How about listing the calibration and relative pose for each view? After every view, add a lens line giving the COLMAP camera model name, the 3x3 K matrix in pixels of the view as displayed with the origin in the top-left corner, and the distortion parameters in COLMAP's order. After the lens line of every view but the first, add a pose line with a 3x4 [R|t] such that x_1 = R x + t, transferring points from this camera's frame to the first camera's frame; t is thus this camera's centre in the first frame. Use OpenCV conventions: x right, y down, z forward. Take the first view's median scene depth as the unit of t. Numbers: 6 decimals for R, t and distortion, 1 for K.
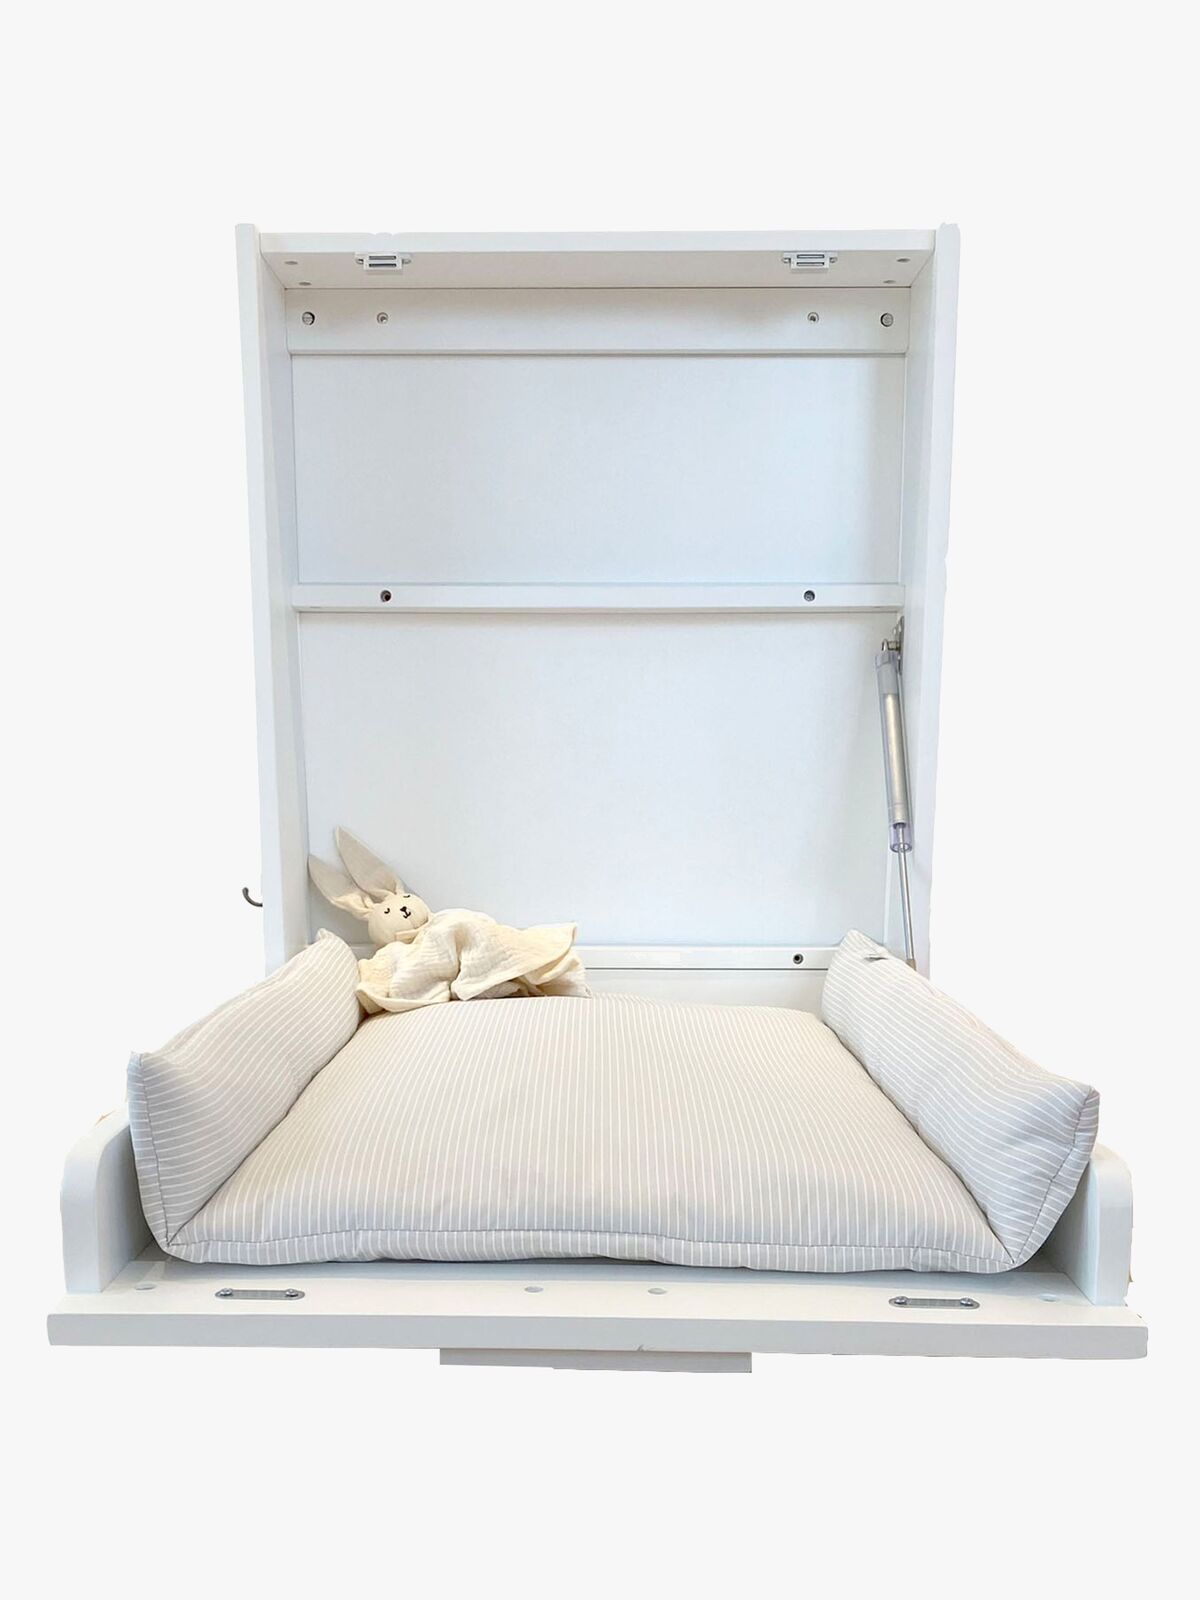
lens RADIAL K [[1247.1, 0, 600.0], [0, 1247.1, 800.0], [0, 0, 1]] dist [0.044478, 0.001601]
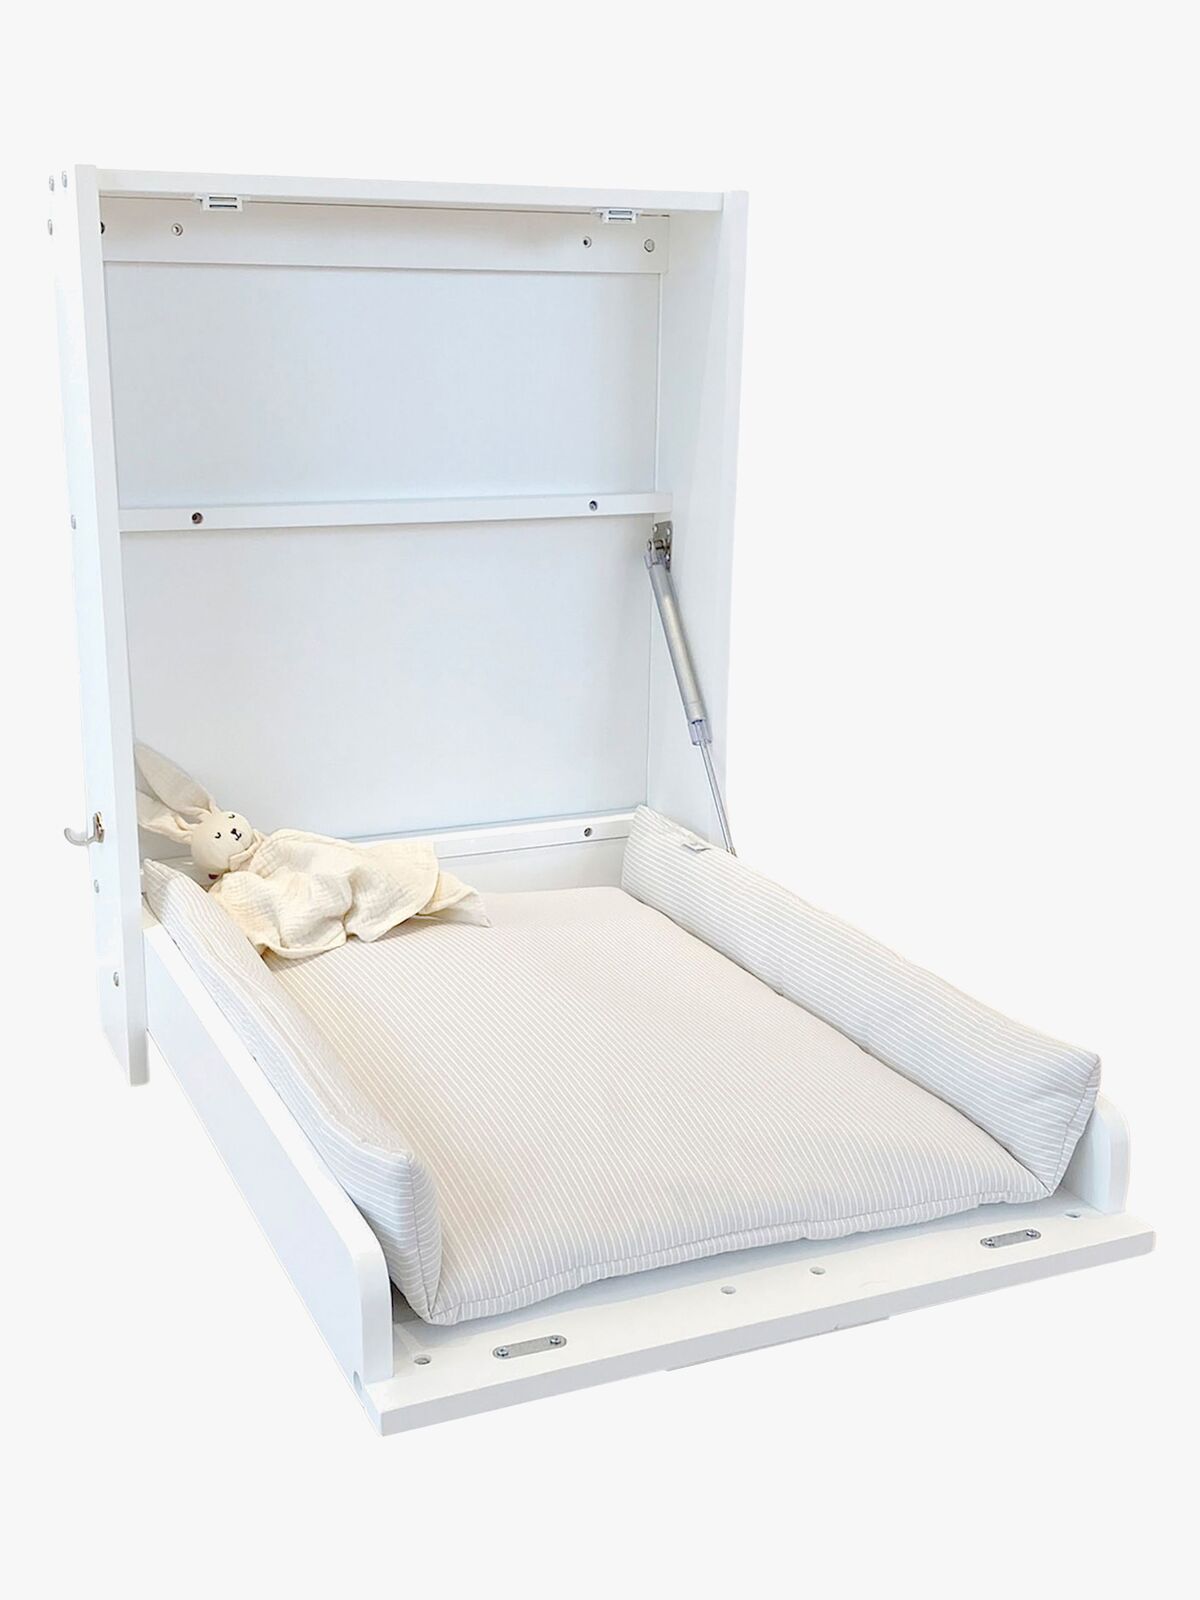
lens RADIAL K [[1224.3, 0, 599.4], [0, 1224.3, 674.6], [0, 0, 1]] dist [0.062112, -0.006591]
pose [[0.952632, -0.053701, 0.299346, -0.215099], [0.034313, 0.996981, 0.069657, -0.125404], [-0.302183, -0.056086, 0.951598, -0.031542]]
